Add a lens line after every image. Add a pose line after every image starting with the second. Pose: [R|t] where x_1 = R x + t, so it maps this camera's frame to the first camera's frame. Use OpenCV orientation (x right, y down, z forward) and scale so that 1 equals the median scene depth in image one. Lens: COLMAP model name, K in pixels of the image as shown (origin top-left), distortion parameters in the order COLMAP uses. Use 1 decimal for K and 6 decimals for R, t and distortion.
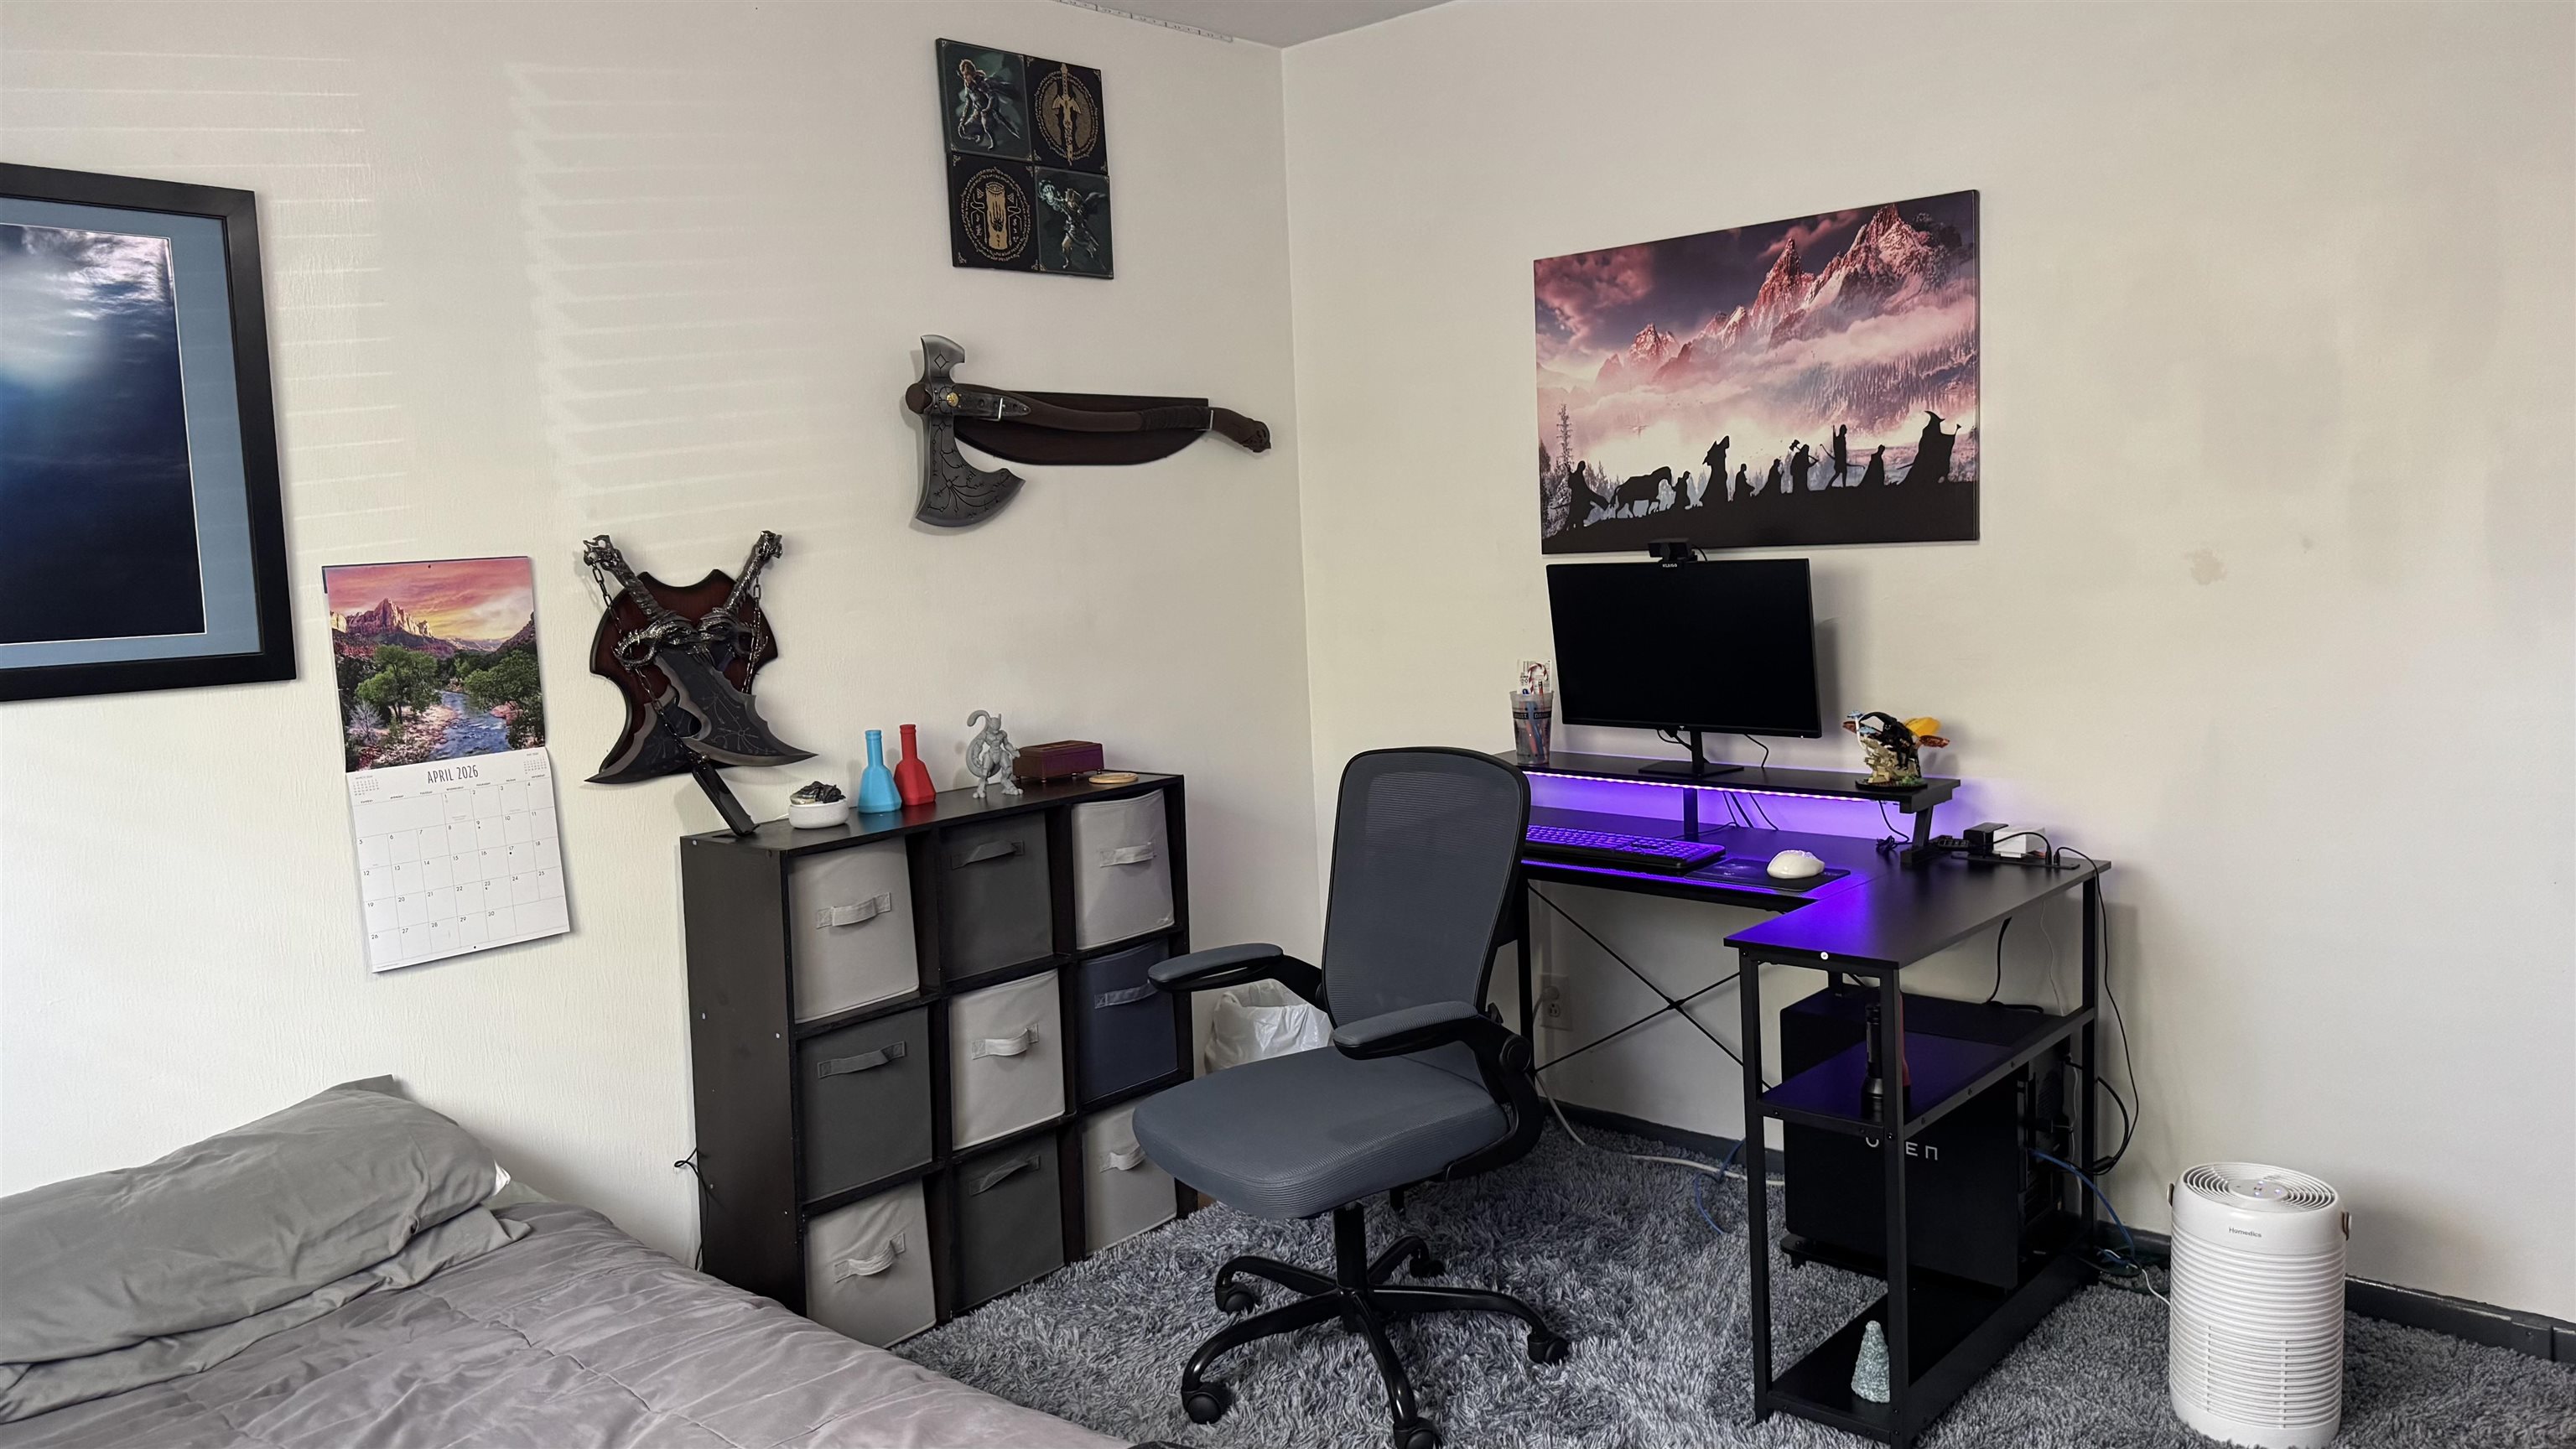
lens RADIAL K [[1813.2, 0, 1288.0], [0, 1813.2, 724.5], [0, 0, 1]] dist [0.125803, -0.213374]
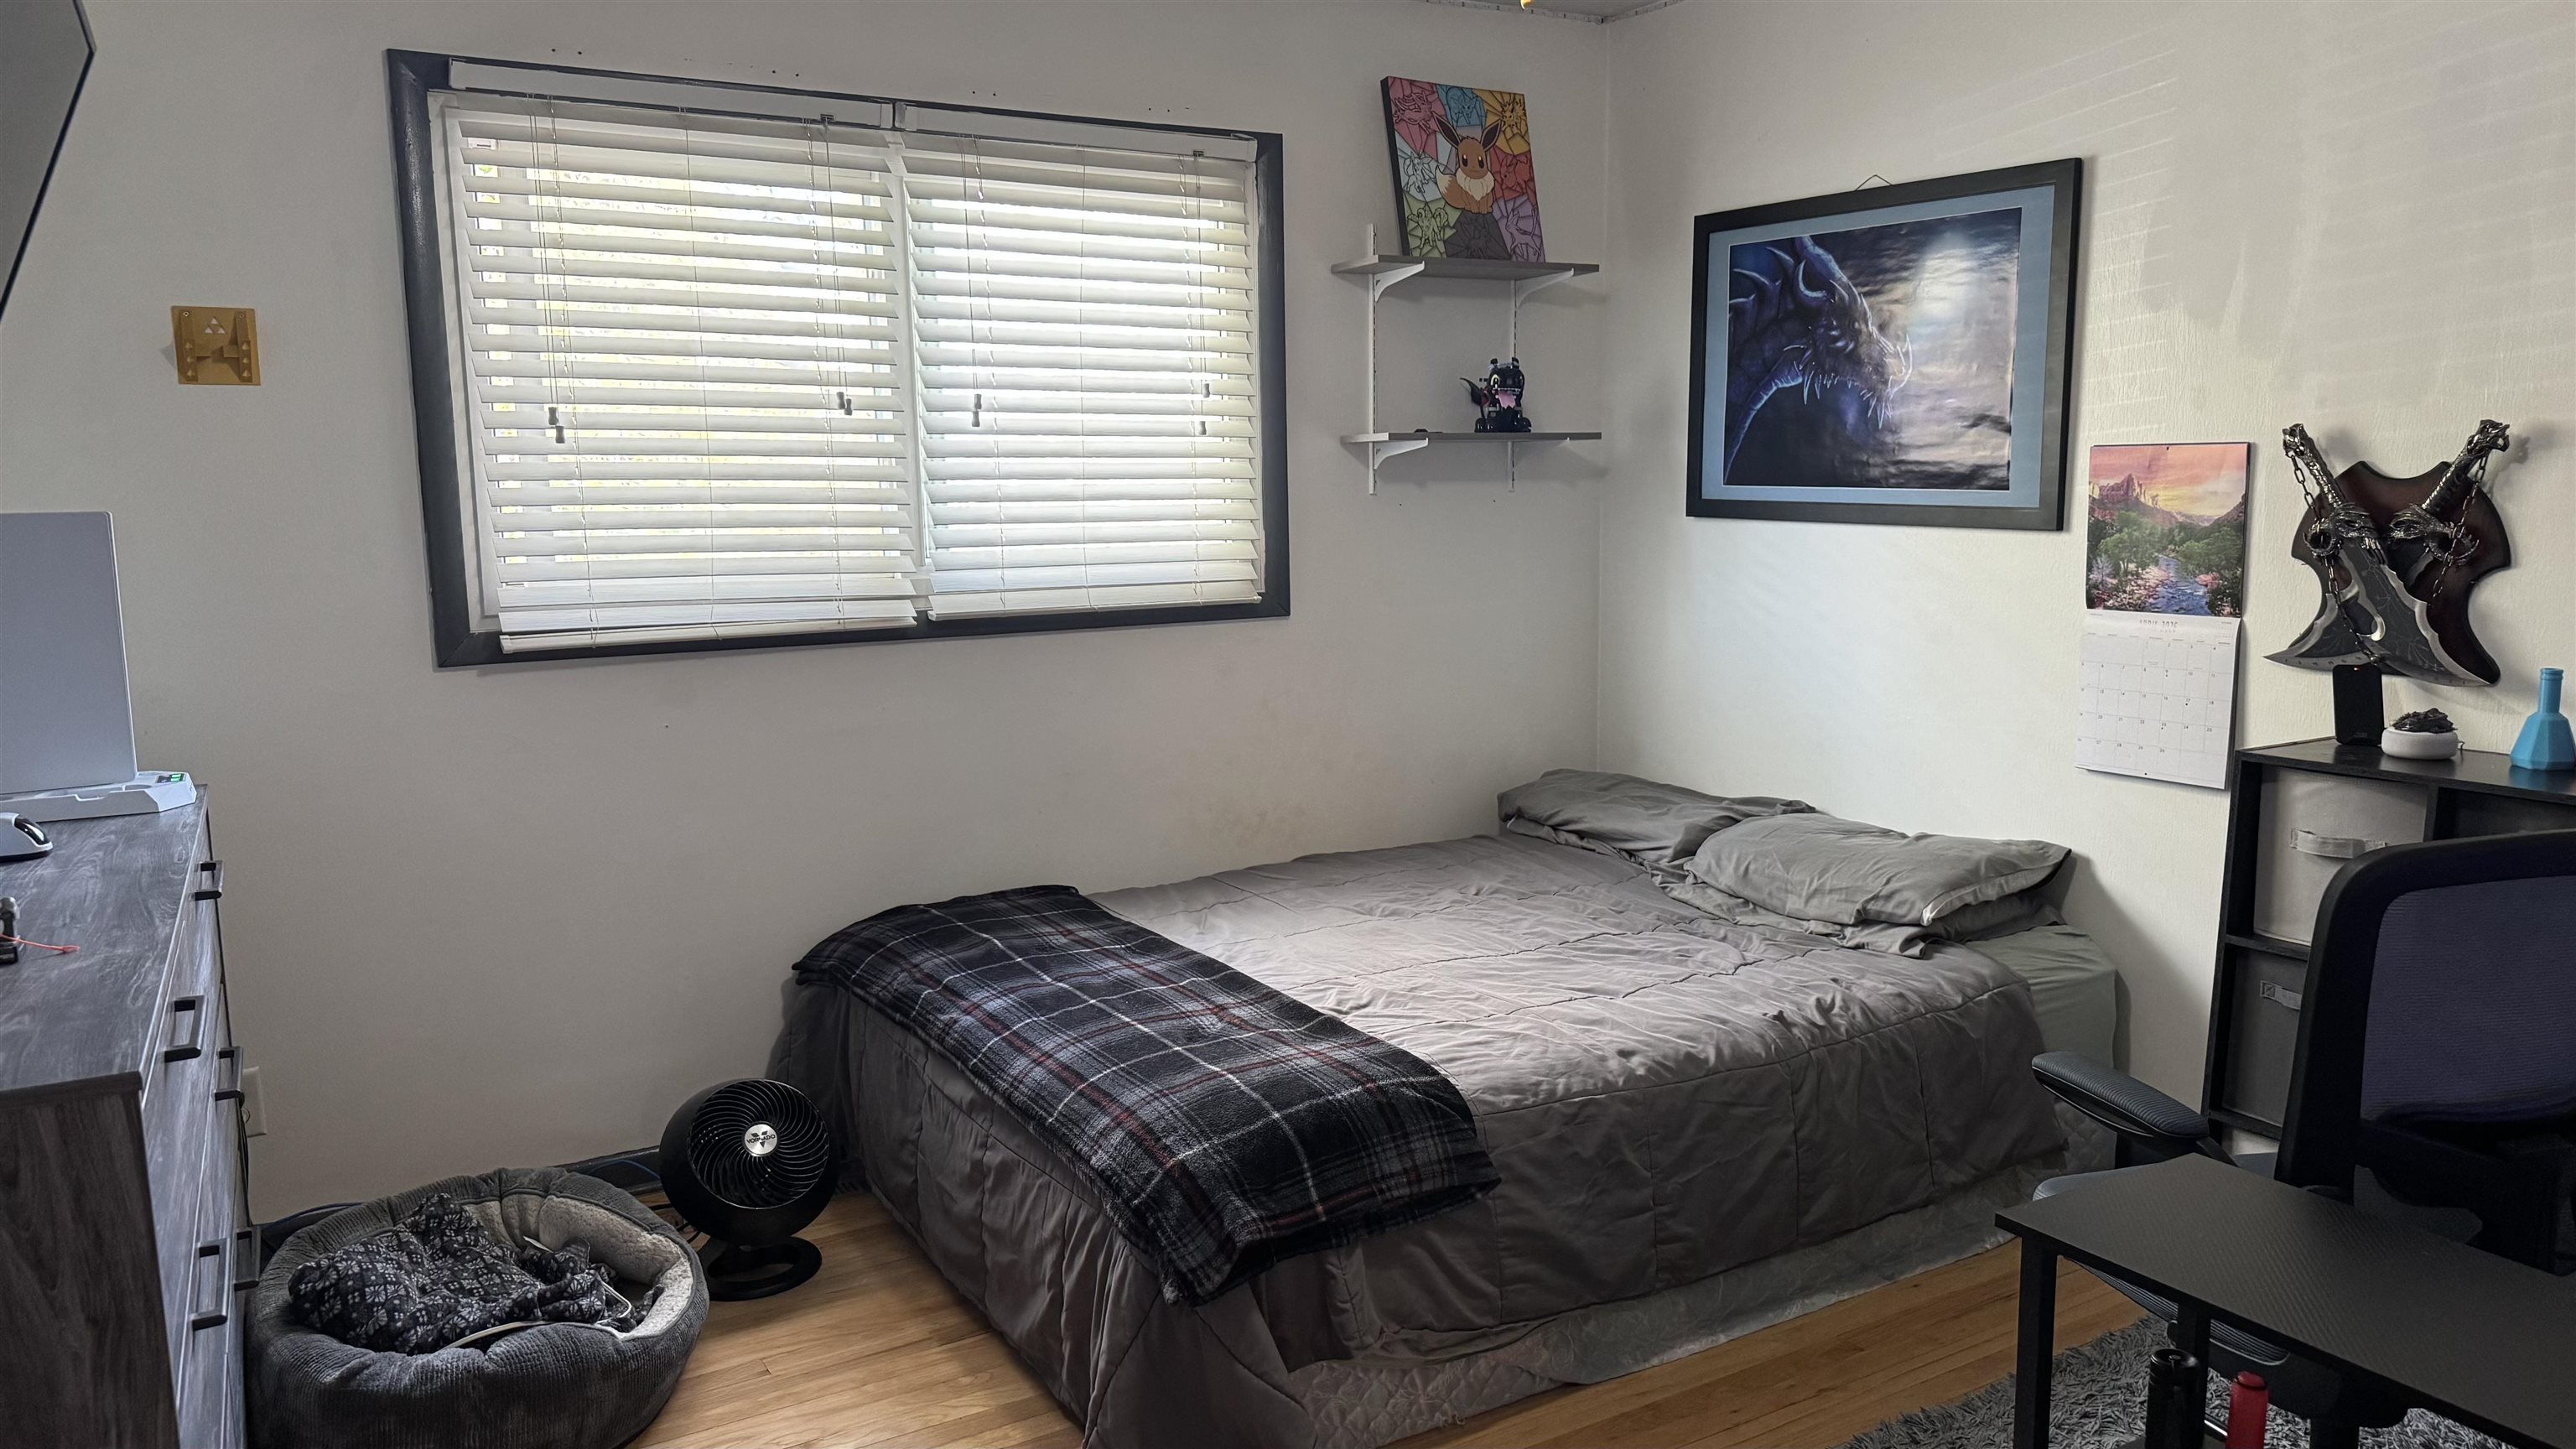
lens RADIAL K [[1813.2, 0, 1288.0], [0, 1813.2, 724.5], [0, 0, 1]] dist [0.125803, -0.213374]
pose [[-0.307274, 0.190290, -0.932401, 0.837538], [-0.069625, 0.972682, 0.221455, -0.135499], [0.949071, 0.132966, -0.285631, 0.822452]]
